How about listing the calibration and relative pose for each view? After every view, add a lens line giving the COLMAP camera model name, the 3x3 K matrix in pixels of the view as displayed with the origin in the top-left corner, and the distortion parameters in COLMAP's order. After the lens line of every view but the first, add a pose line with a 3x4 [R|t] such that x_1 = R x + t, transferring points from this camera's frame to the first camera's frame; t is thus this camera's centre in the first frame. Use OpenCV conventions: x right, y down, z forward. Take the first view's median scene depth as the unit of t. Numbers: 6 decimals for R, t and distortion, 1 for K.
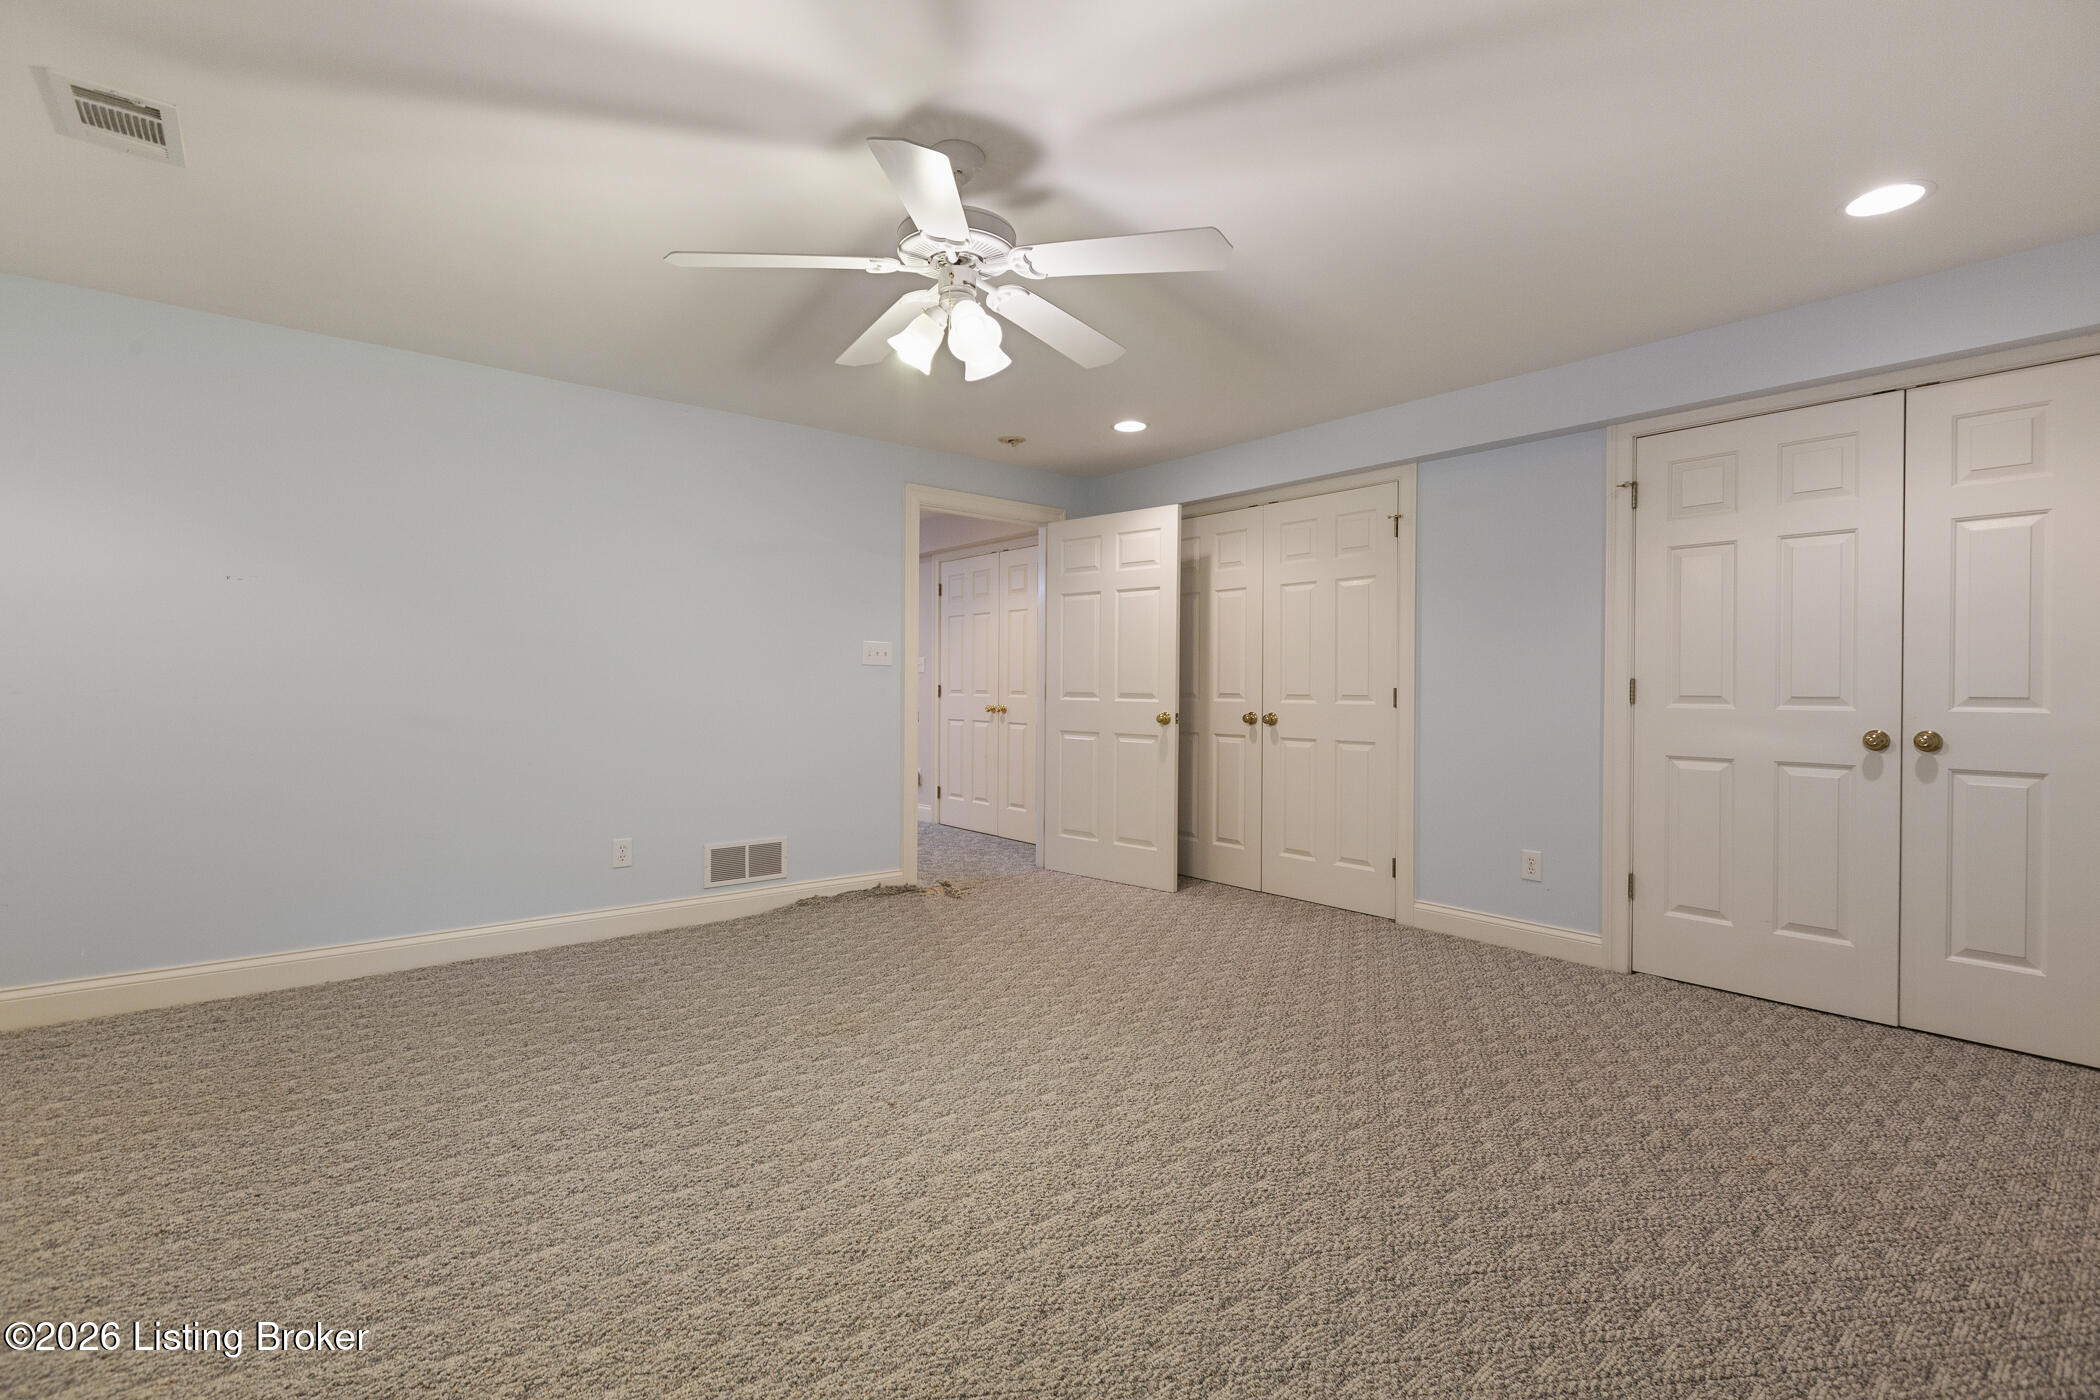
lens RADIAL K [[936.3, 0, 1049.3], [0, 936.3, 690.7], [0, 0, 1]] dist [-0.001637, -0.000052]
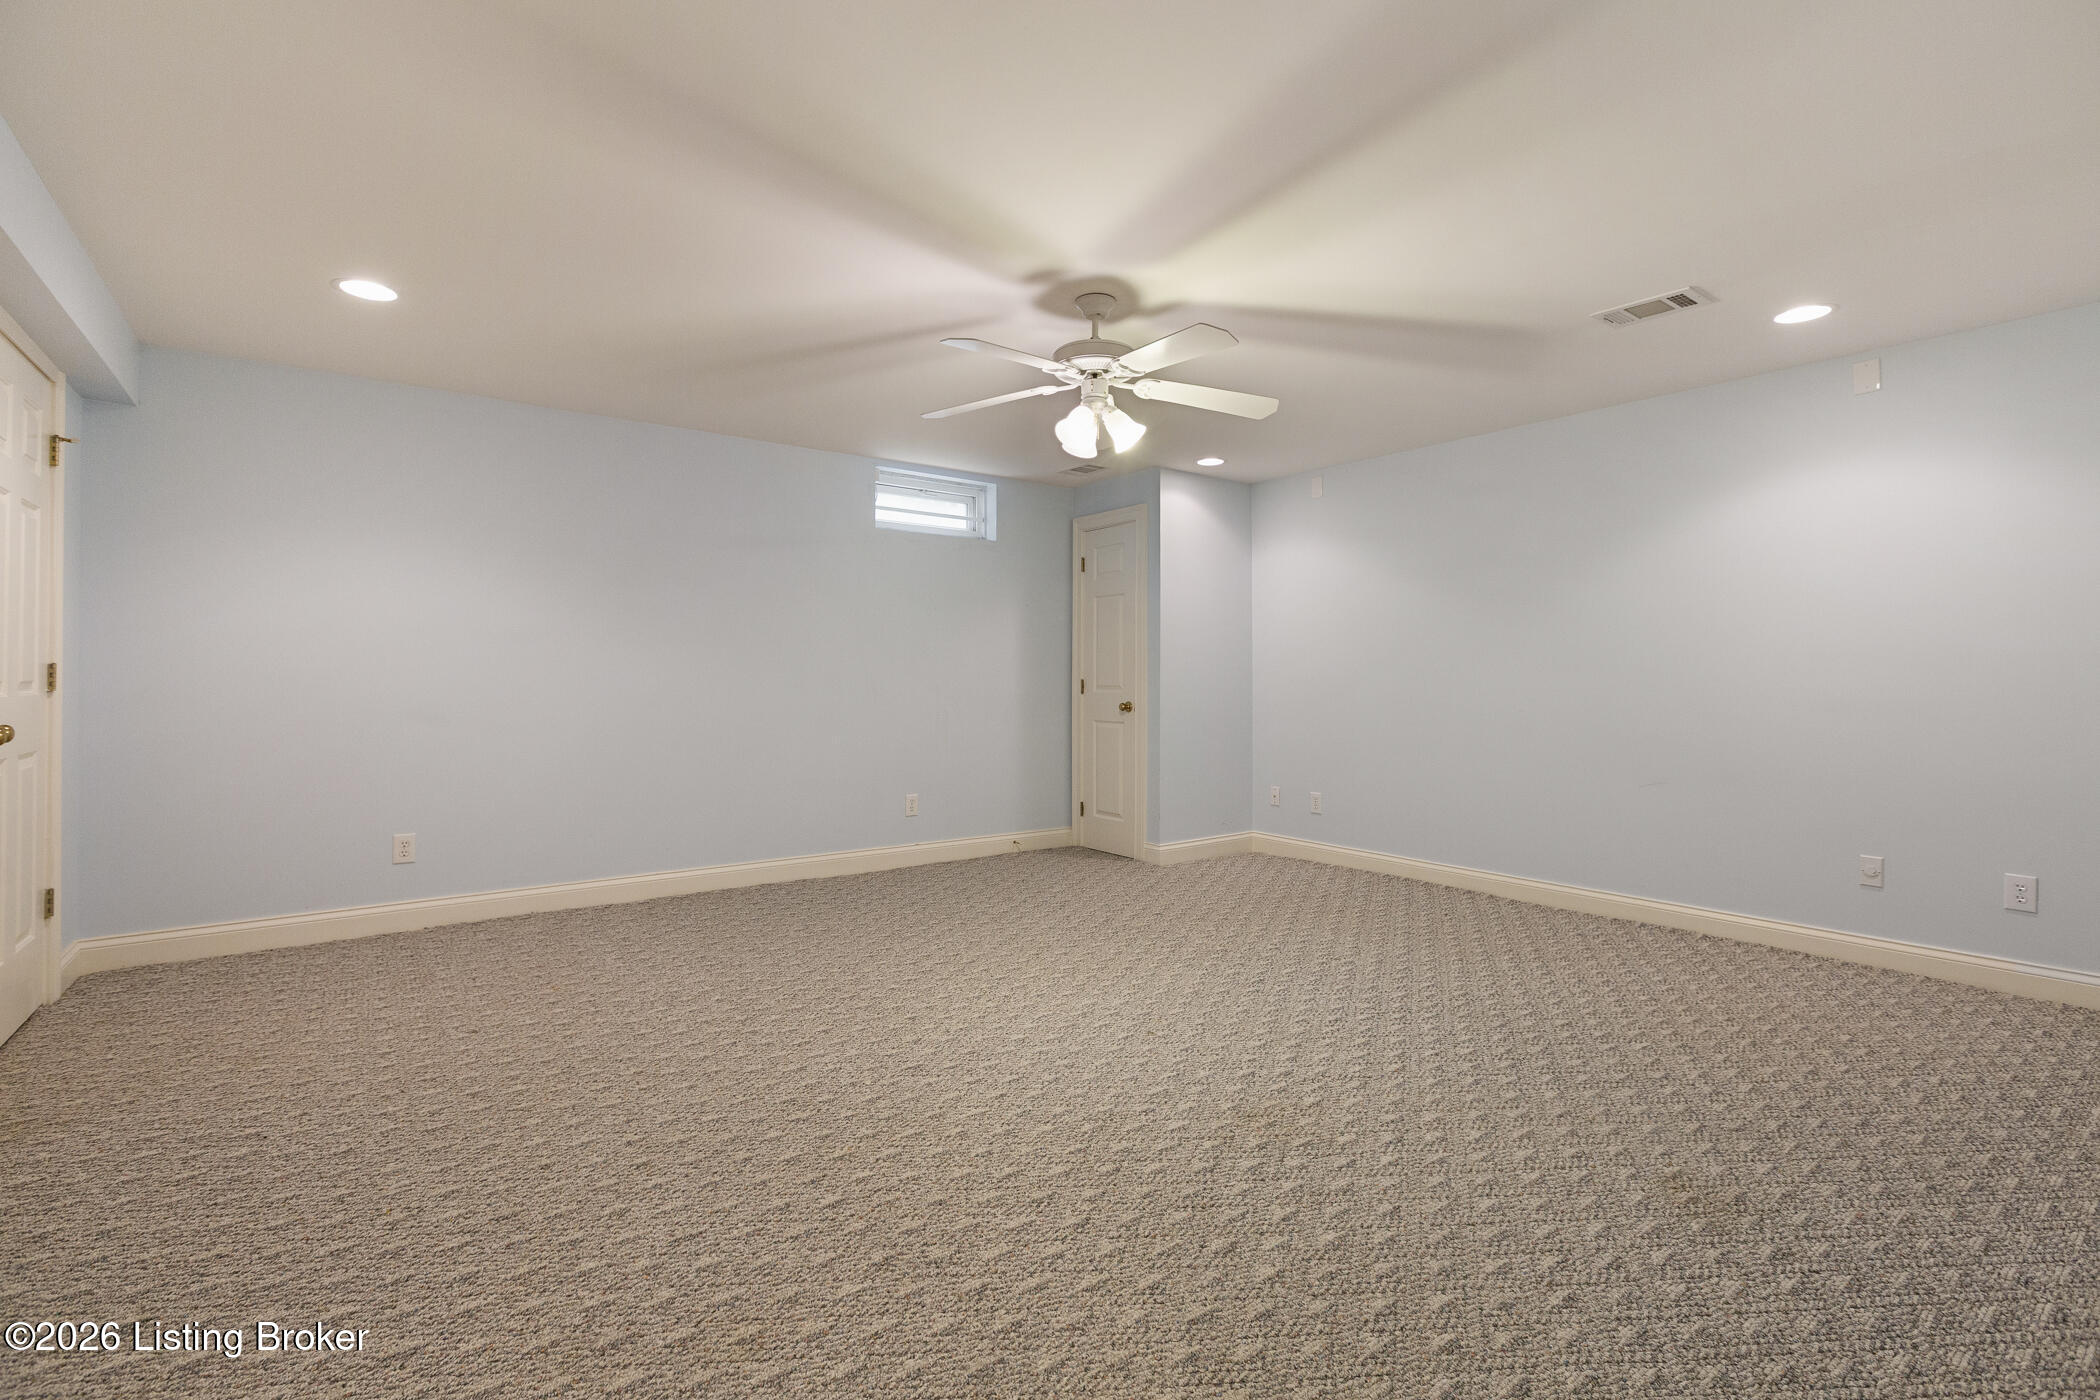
lens RADIAL K [[936.3, 0, 1049.2], [0, 936.3, 692.5], [0, 0, 1]] dist [-0.001637, -0.000052]
pose [[-0.998578, -0.011420, 0.052070, -0.085852], [-0.010305, 0.999713, 0.021648, -0.012944], [-0.052302, 0.021081, -0.998409, 1.917484]]
